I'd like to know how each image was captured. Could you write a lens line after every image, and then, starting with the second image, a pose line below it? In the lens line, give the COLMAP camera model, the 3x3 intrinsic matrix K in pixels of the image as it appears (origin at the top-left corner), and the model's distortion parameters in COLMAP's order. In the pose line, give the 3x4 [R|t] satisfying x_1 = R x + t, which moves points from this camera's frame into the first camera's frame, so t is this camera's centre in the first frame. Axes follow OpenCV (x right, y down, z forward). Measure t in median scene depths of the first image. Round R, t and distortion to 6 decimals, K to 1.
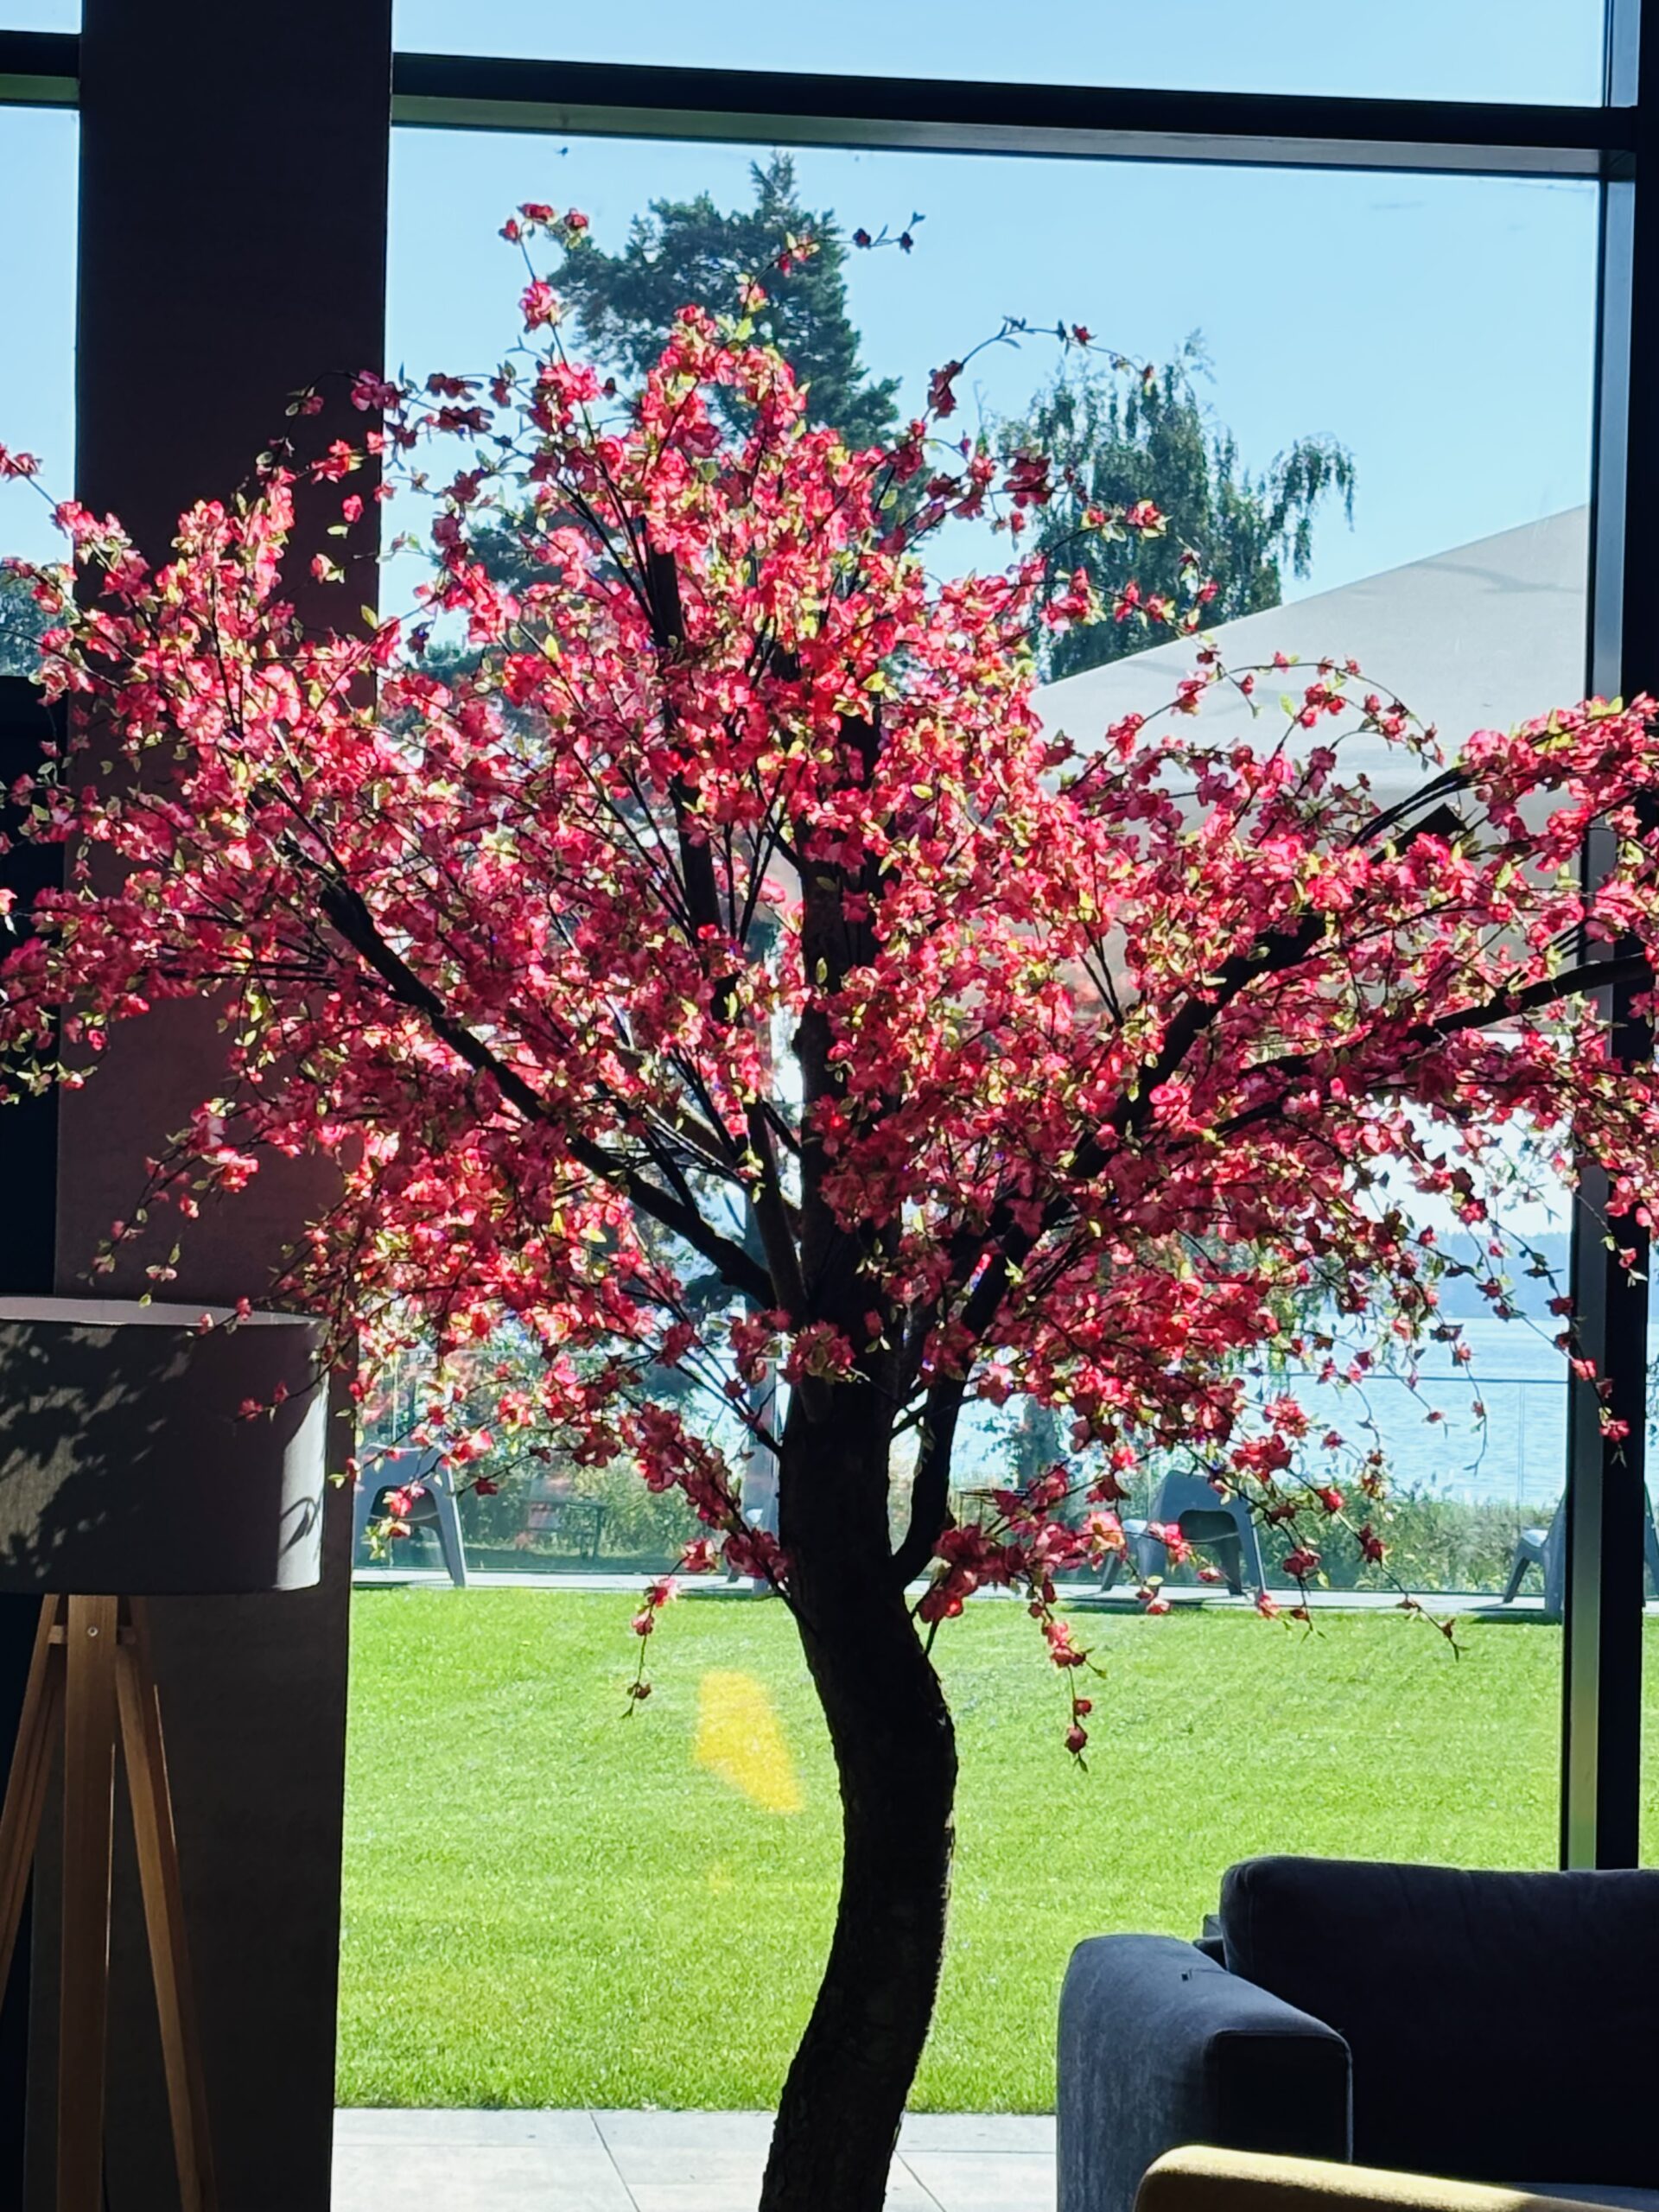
lens RADIAL K [[6042.4, 0, 787.0], [0, 6042.4, 1114.1], [0, 0, 1]] dist [0.239773, 0.000000]
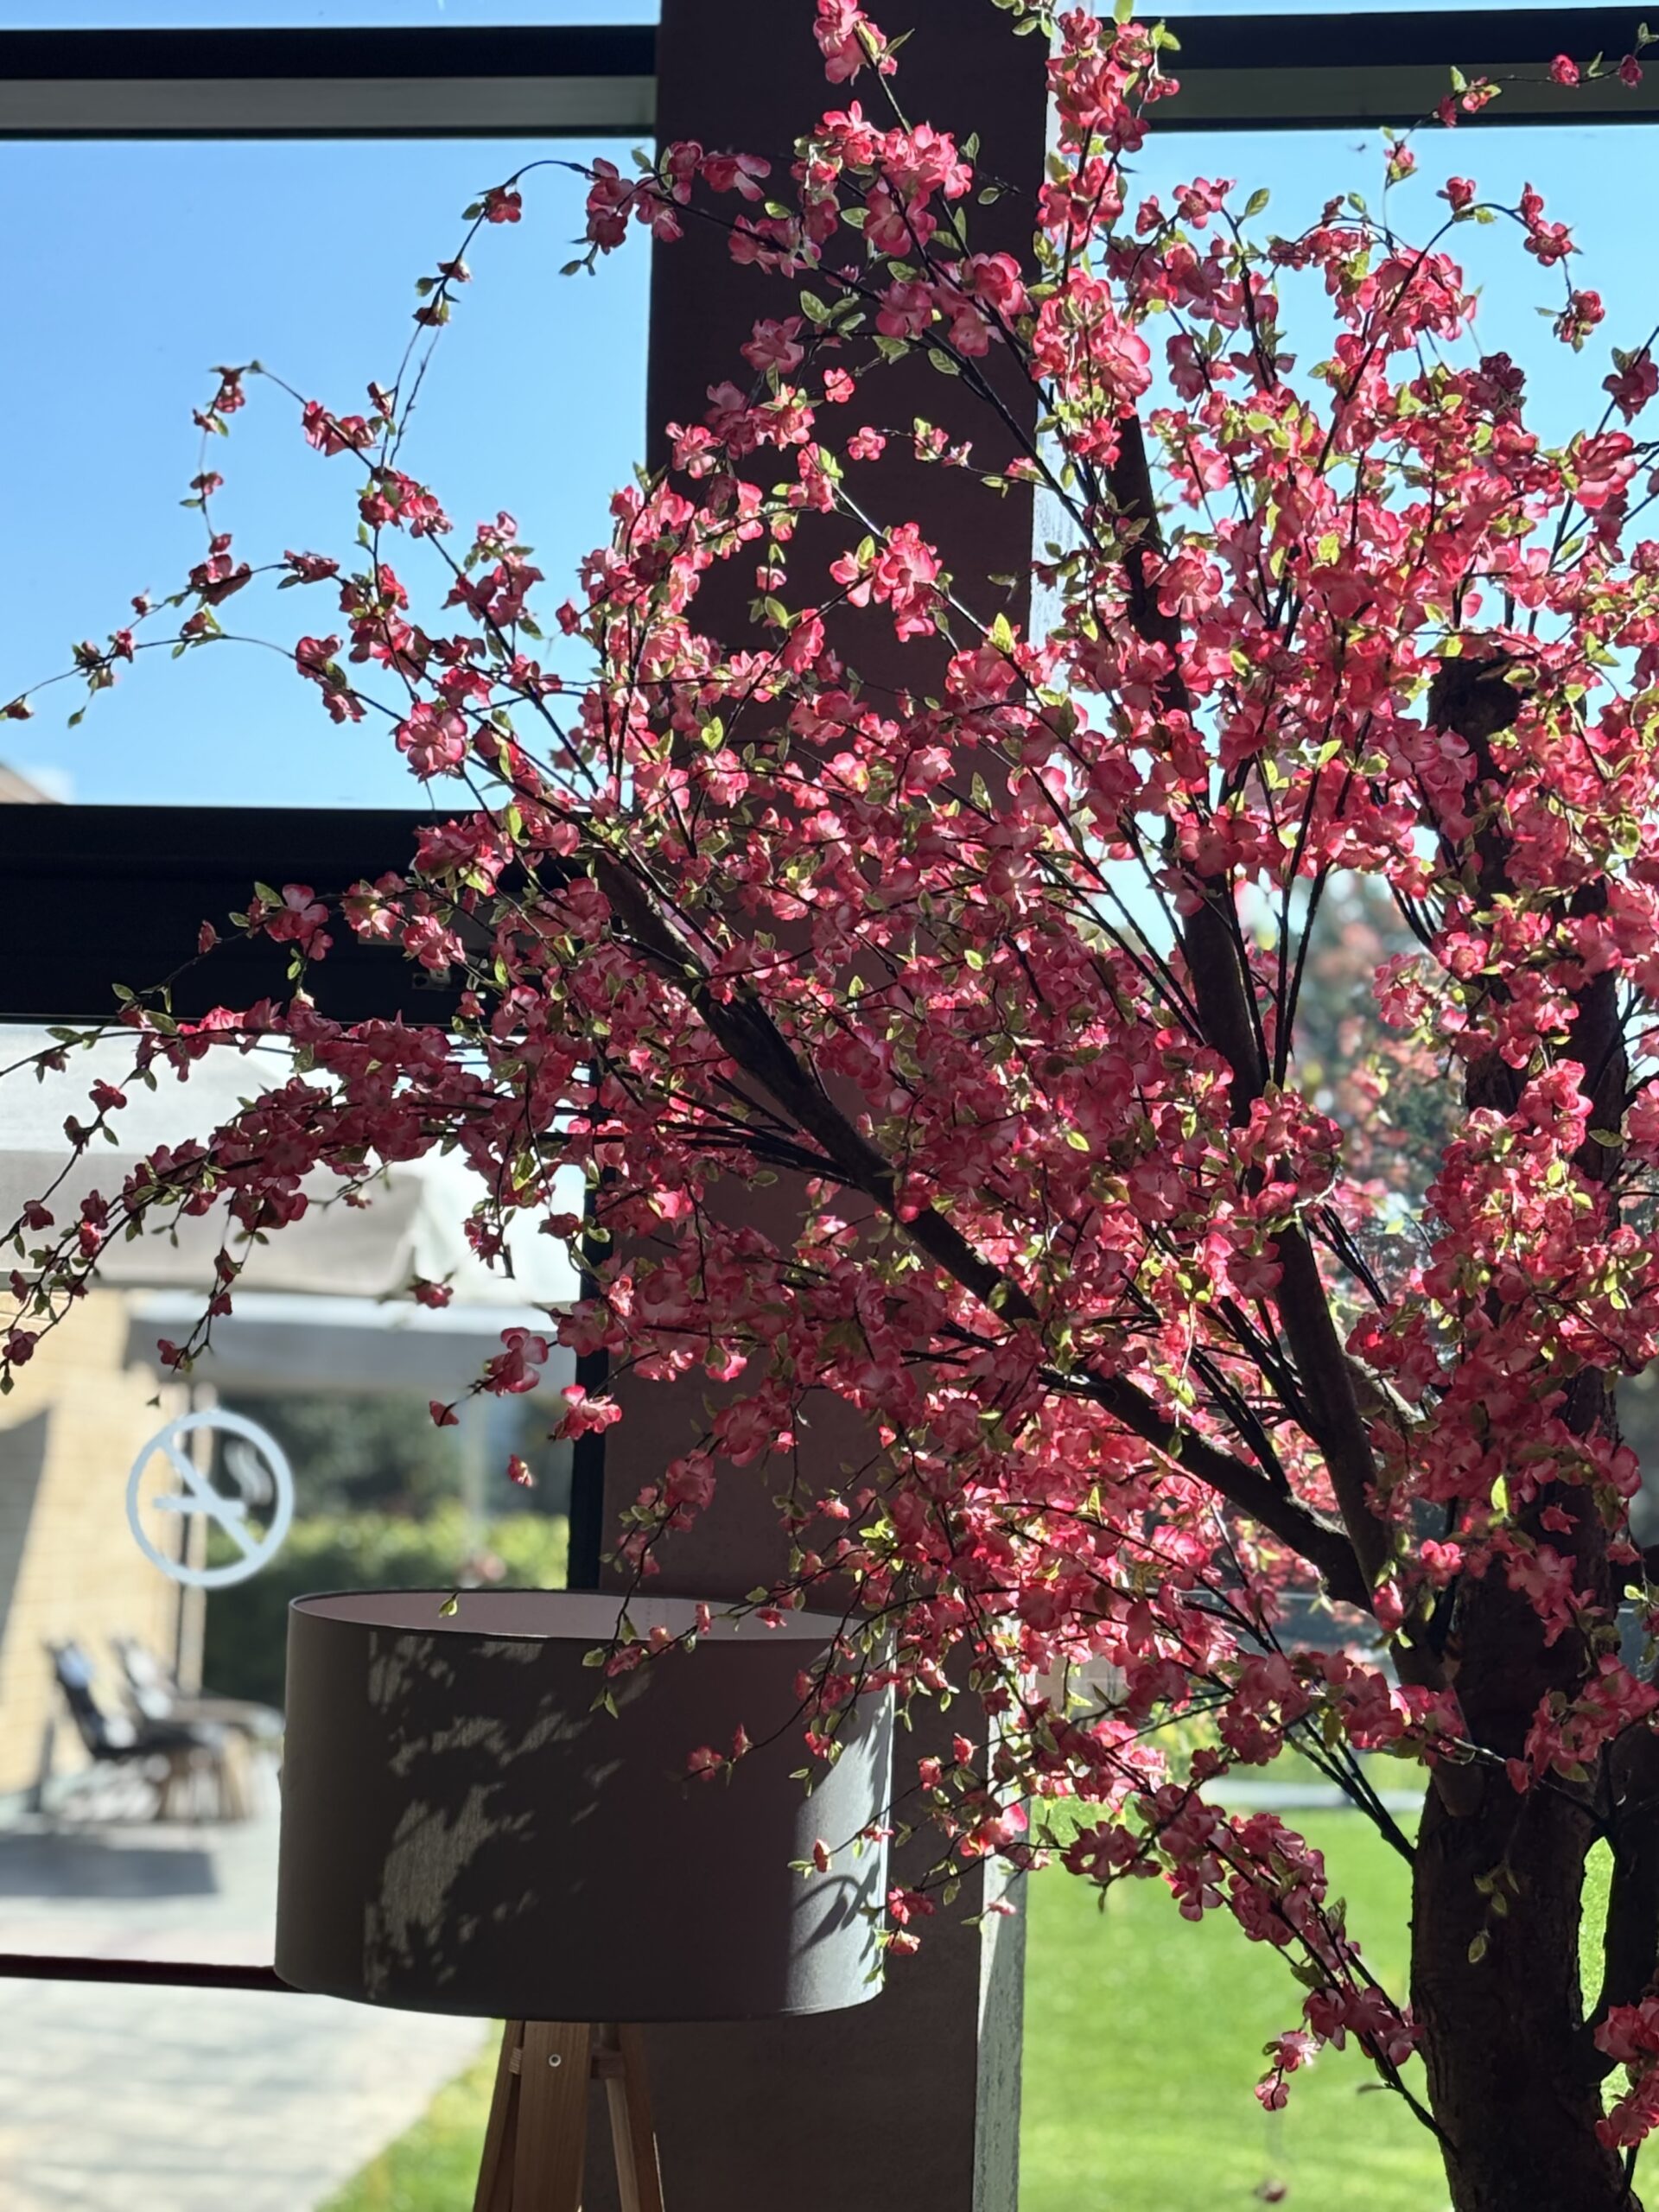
lens RADIAL K [[4689.6, 0, 814.5], [0, 4689.6, 1114.0], [0, 0, 1]] dist [0.294148, 0.000000]
pose [[0.959502, -0.010159, -0.281517, 0.082078], [-0.006296, 0.998326, -0.057488, 0.005136], [0.281630, 0.056932, 0.957833, 0.480199]]
